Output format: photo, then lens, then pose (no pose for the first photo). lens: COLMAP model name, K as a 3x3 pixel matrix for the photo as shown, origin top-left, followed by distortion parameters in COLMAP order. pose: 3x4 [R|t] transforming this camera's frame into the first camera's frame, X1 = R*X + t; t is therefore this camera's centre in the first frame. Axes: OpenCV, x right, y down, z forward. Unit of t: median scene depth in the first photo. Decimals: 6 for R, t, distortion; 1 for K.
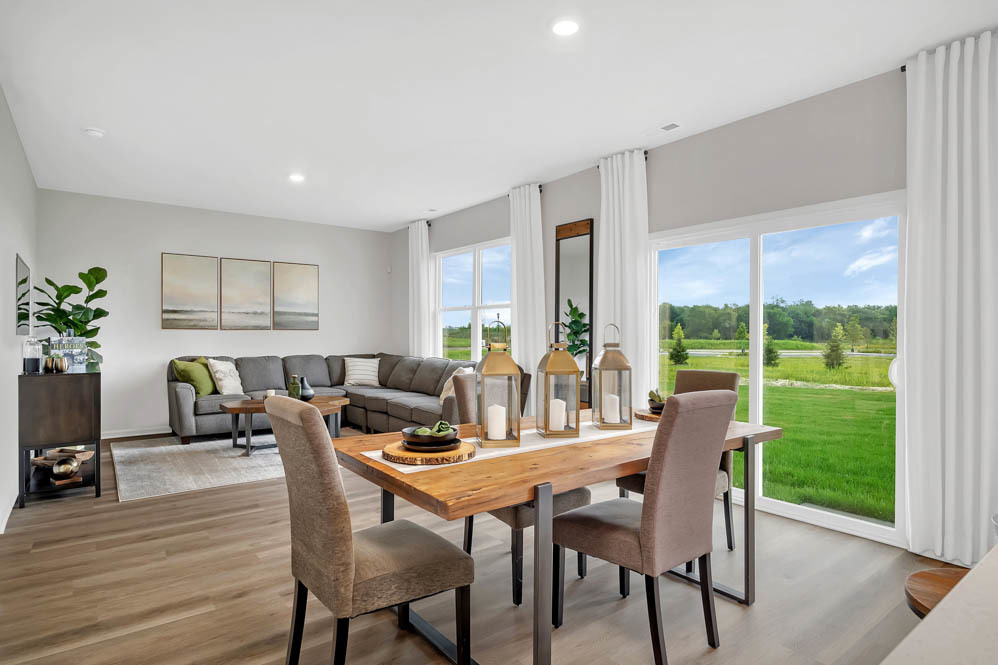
lens RADIAL K [[537.6, 0, 499.0], [0, 537.6, 332.5], [0, 0, 1]] dist [-0.002474, -0.000950]
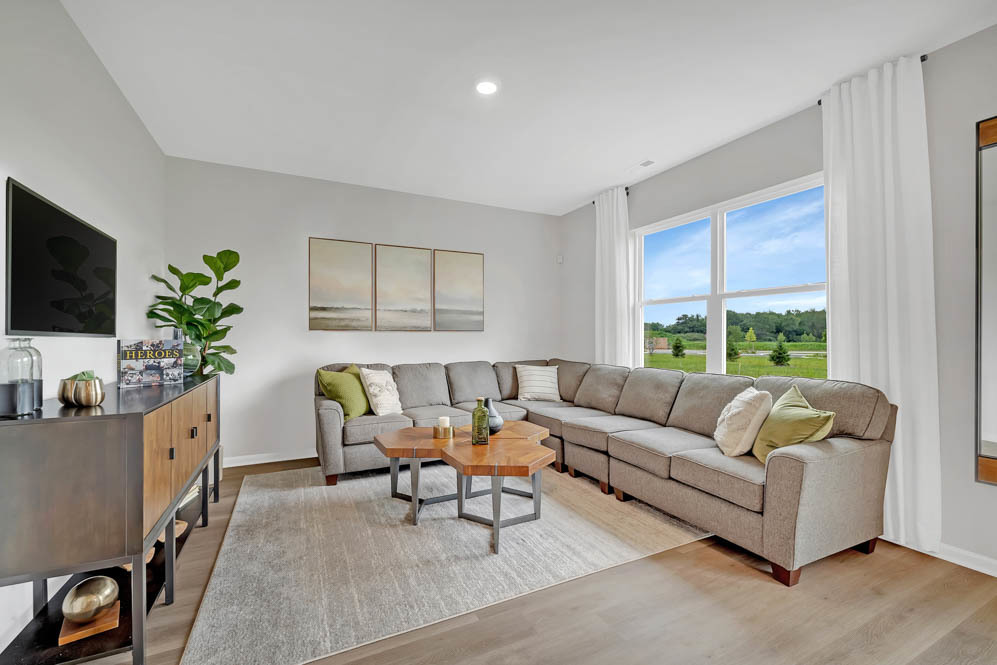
lens RADIAL K [[420.7, 0, 498.5], [0, 420.7, 332.5], [0, 0, 1]] dist [-0.000390, -0.000011]
pose [[0.981175, -0.005979, -0.193031, -0.222819], [0.004051, 0.999938, -0.010380, 0.004974], [0.193081, 0.009403, 0.981138, 0.431283]]
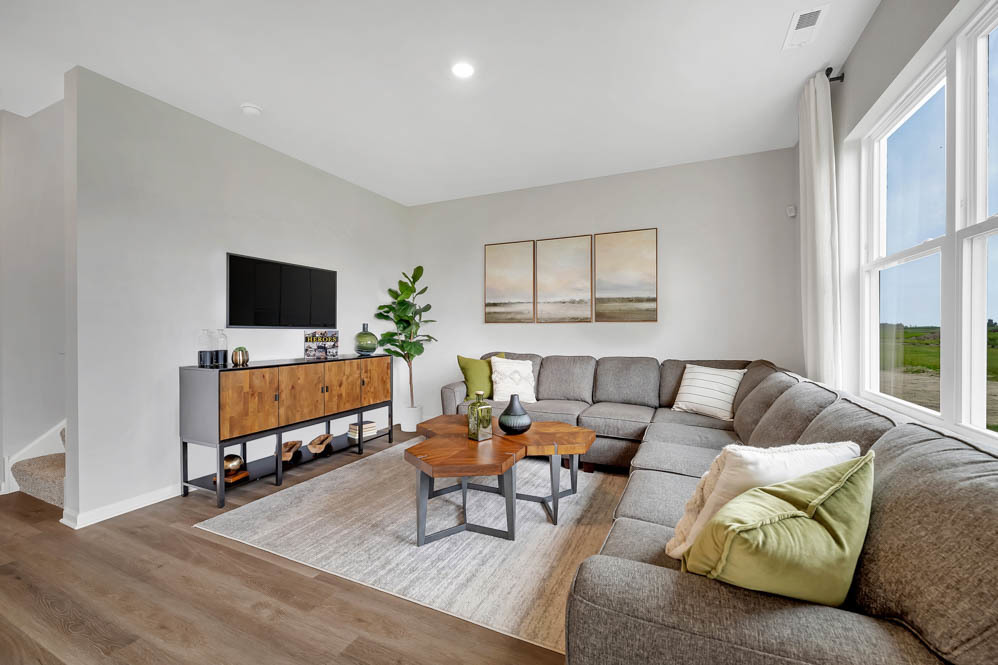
lens RADIAL K [[410.6, 0, 497.6], [0, 410.6, 328.7], [0, 0, 1]] dist [-0.001358, -0.000156]
pose [[0.456815, -0.004038, -0.889553, 0.049003], [0.003874, 0.999989, -0.002550, 0.006172], [0.889553, -0.002281, 0.456826, 0.687365]]
